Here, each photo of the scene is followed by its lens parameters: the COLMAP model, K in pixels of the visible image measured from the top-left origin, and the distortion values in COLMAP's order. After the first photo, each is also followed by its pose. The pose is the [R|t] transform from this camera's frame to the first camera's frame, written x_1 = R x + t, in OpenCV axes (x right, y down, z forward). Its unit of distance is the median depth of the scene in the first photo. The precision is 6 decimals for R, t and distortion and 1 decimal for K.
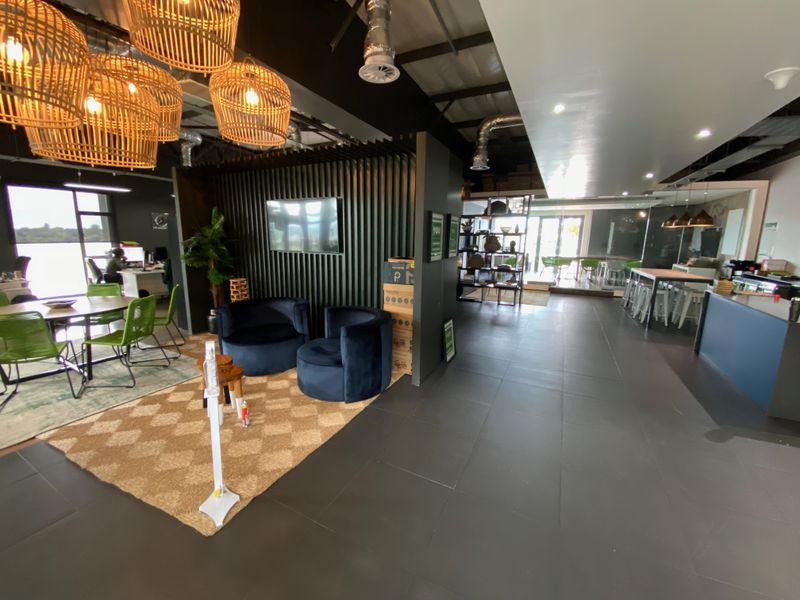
lens RADIAL K [[327.9, 0, 399.4], [0, 327.9, 297.2], [0, 0, 1]] dist [-0.000635, -0.000174]
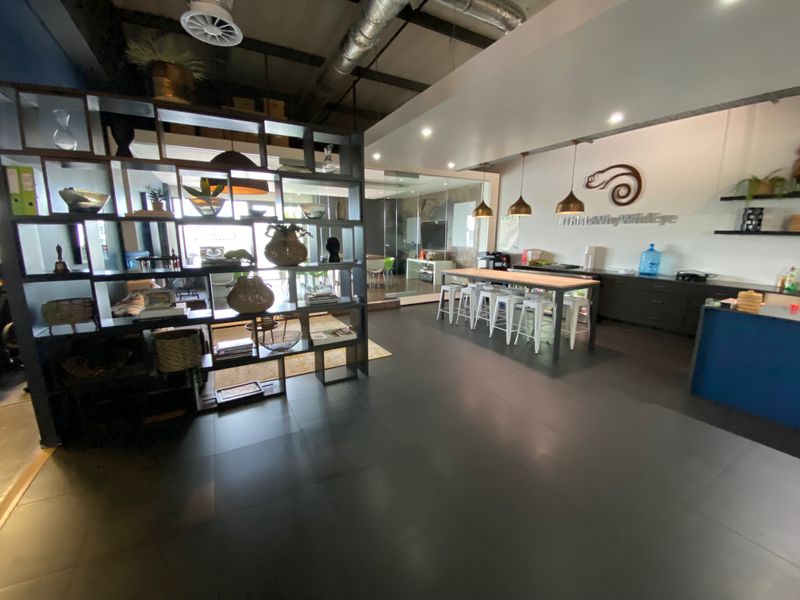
lens RADIAL K [[327.9, 0, 397.9], [0, 327.9, 297.6], [0, 0, 1]] dist [-0.000635, -0.000174]
pose [[0.557053, -0.169175, 0.813063, 0.026448], [0.162392, 0.982321, 0.093133, -0.099850], [-0.814445, 0.080155, 0.574678, 0.580631]]
